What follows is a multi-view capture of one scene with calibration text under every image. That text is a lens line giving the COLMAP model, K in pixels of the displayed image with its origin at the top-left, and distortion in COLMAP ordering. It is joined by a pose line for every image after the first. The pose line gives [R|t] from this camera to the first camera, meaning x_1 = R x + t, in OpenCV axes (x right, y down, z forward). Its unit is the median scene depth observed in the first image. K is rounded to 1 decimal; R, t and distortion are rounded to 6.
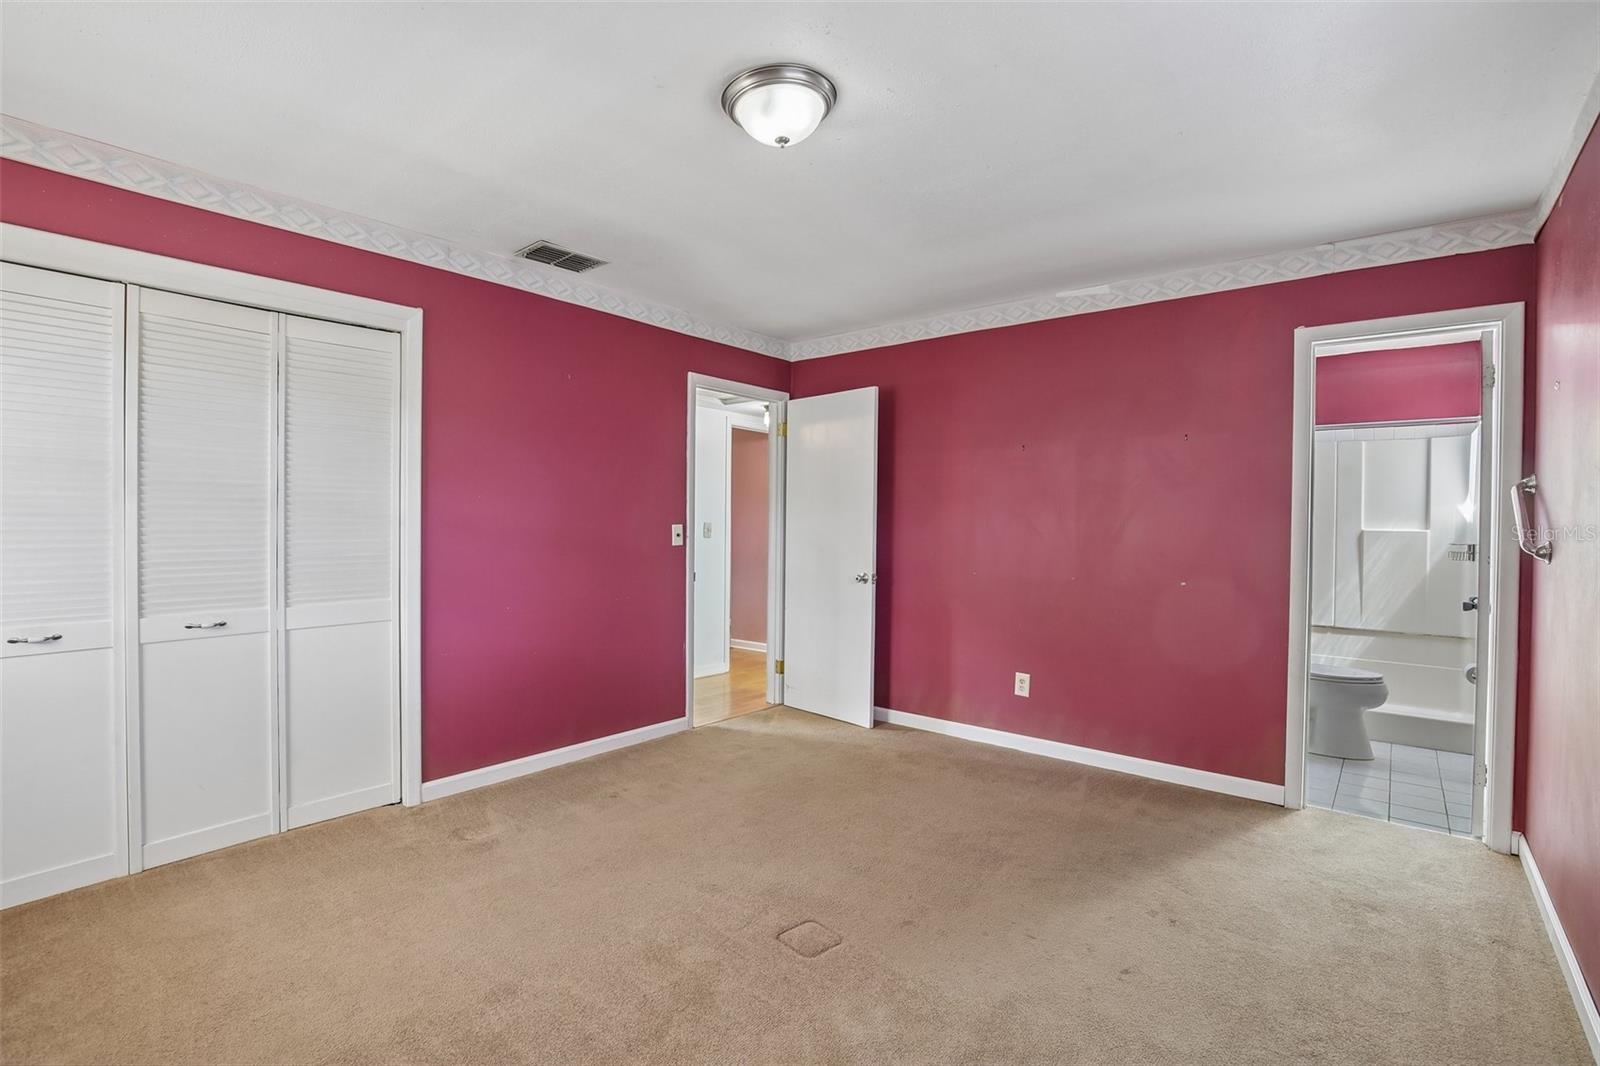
lens RADIAL K [[742.4, 0, 793.9], [0, 742.4, 530.3], [0, 0, 1]] dist [-0.004466, 0.000066]
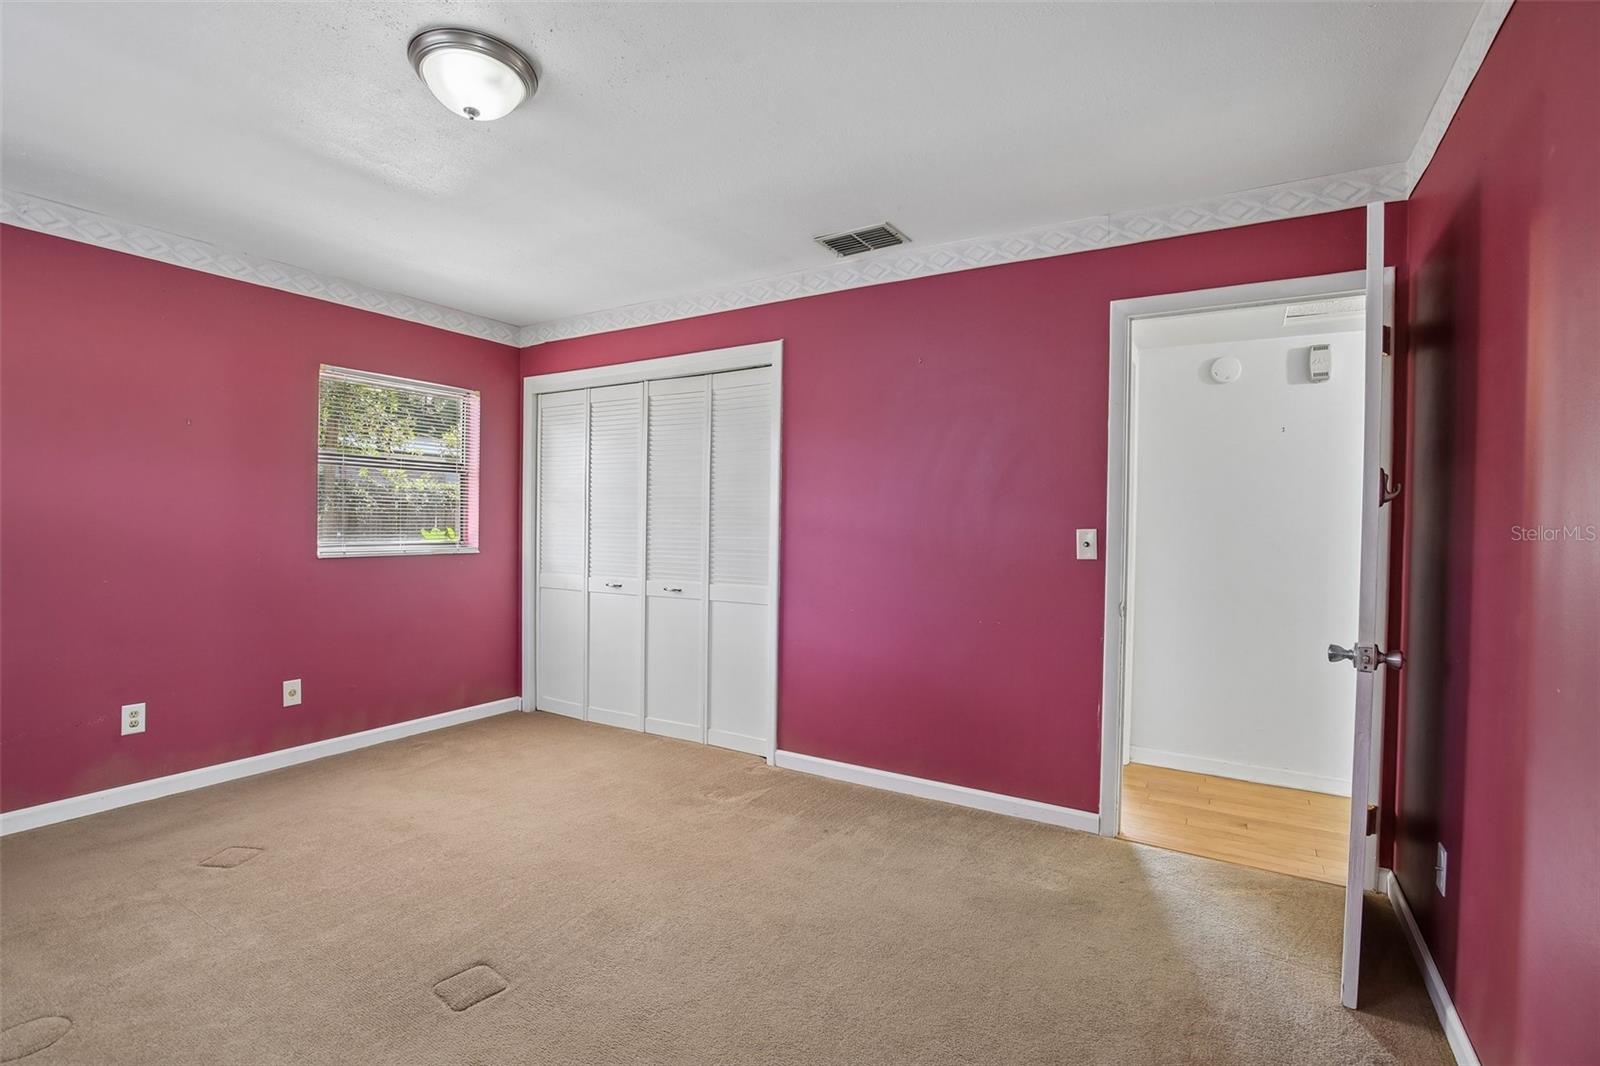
lens RADIAL K [[742.4, 0, 793.9], [0, 742.4, 530.3], [0, 0, 1]] dist [-0.004466, 0.000066]
pose [[0.160664, 0.006486, -0.986988, 0.693048], [-0.020555, 0.999784, 0.003225, -0.005024], [0.986795, 0.019769, 0.160763, 0.896752]]
